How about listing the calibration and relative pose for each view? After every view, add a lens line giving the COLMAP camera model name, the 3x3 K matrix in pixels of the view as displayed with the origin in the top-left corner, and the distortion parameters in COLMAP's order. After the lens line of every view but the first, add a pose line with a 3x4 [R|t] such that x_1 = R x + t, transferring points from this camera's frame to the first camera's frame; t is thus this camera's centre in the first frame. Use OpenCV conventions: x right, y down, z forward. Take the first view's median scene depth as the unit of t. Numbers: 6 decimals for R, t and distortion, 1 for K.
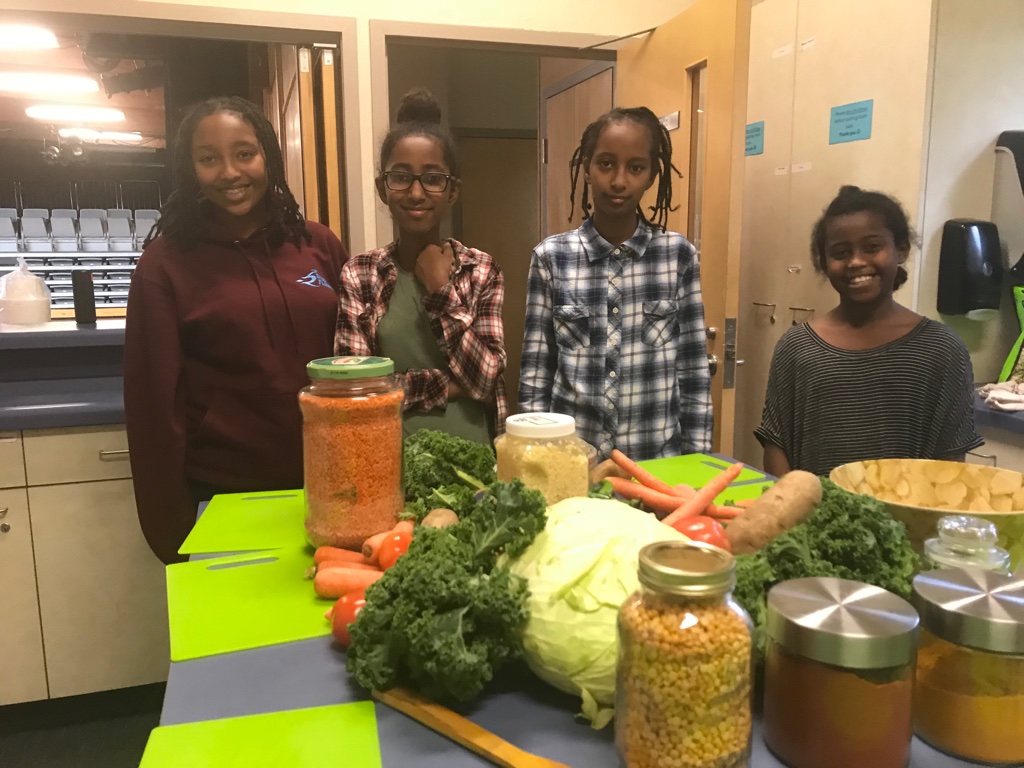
lens RADIAL K [[835.4, 0, 512.0], [0, 835.4, 384.0], [0, 0, 1]] dist [-0.004185, -0.000008]
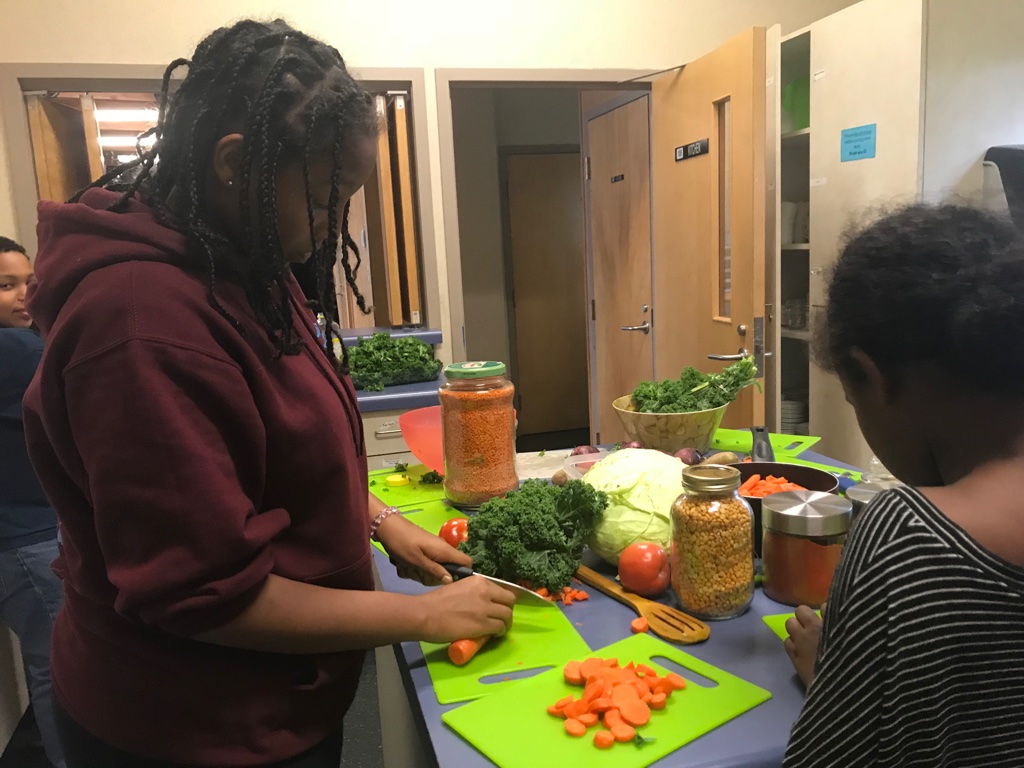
lens RADIAL K [[852.1, 0, 515.4], [0, 852.1, 385.6], [0, 0, 1]] dist [-0.004420, 0.010857]
pose [[0.998514, -0.034633, -0.042083, -0.034484], [0.034741, 0.999395, 0.001830, 0.003508], [0.041994, -0.003289, 0.999112, -0.230282]]
